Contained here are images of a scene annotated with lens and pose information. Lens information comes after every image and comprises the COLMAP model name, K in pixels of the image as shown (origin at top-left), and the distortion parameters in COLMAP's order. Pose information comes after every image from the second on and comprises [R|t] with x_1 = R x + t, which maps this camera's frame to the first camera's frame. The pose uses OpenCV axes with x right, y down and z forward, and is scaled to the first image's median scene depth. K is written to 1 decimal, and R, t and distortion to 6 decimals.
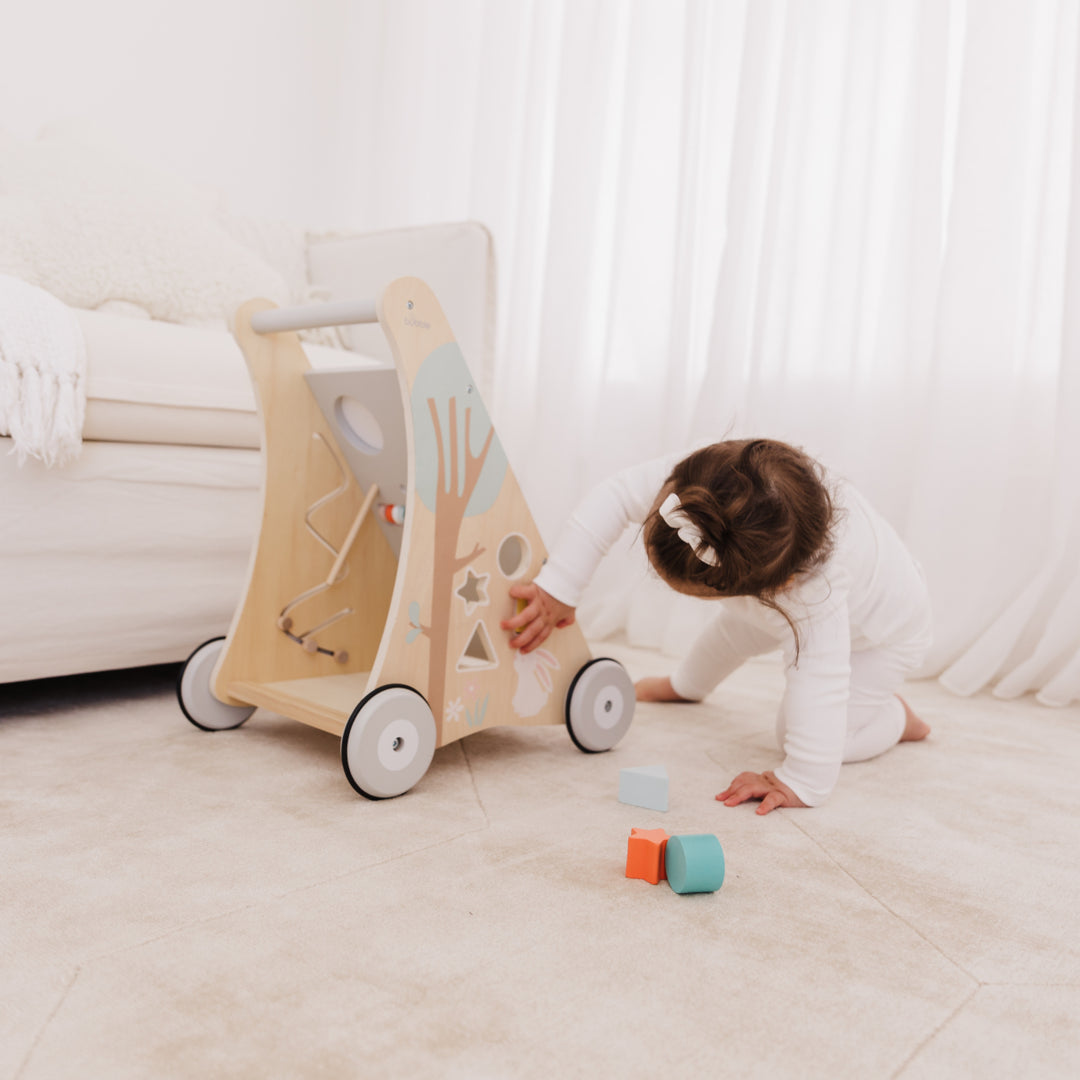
lens RADIAL K [[1175.7, 0, 541.3], [0, 1175.7, 526.9], [0, 0, 1]] dist [0.013227, 0.000000]
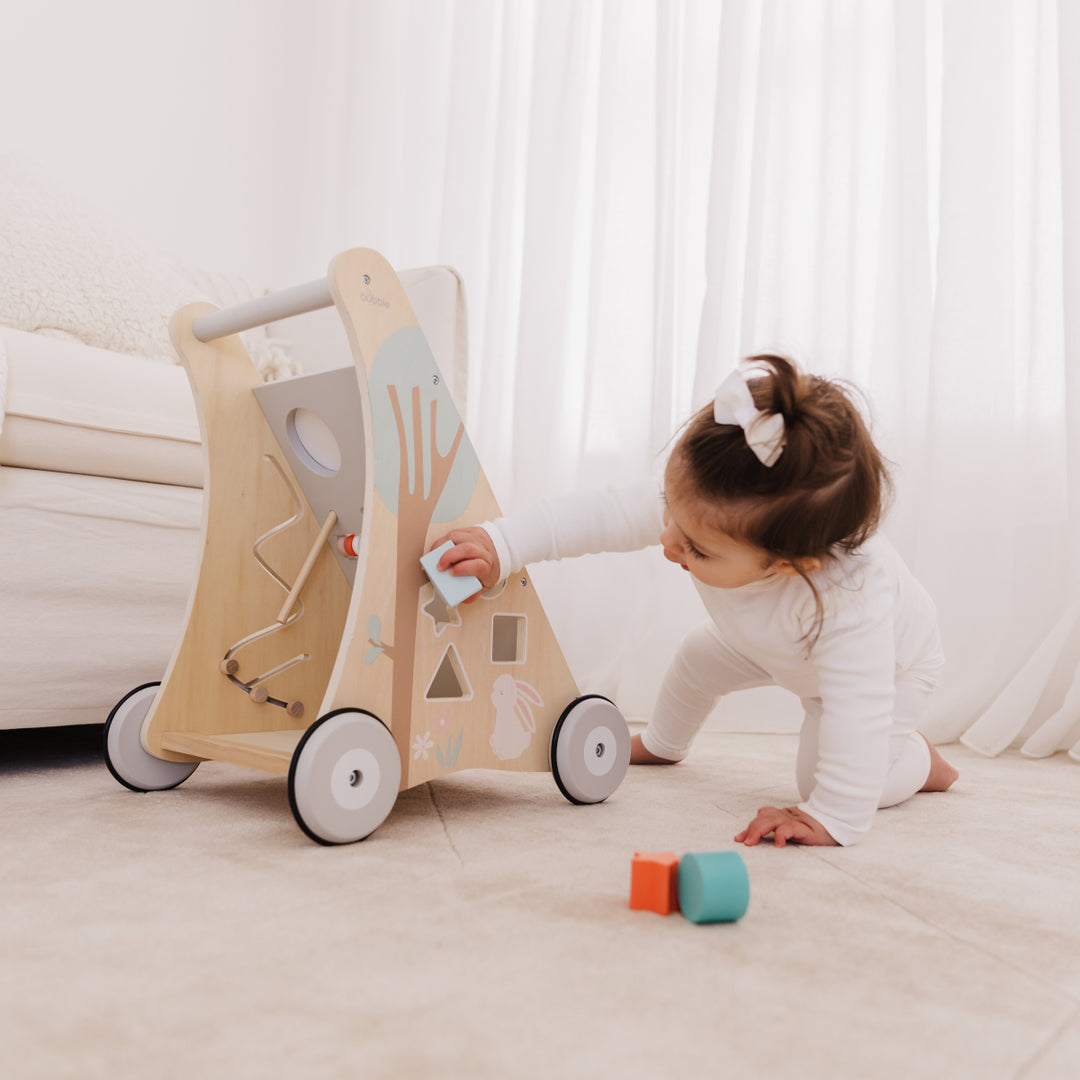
lens RADIAL K [[1175.7, 0, 551.3], [0, 1175.7, 544.5], [0, 0, 1]] dist [0.013227, 0.000000]
pose [[0.999386, -0.021112, 0.027956, -0.000592], [0.024126, 0.993383, -0.112290, 0.108689], [-0.025400, 0.112895, 0.993282, 0.124498]]
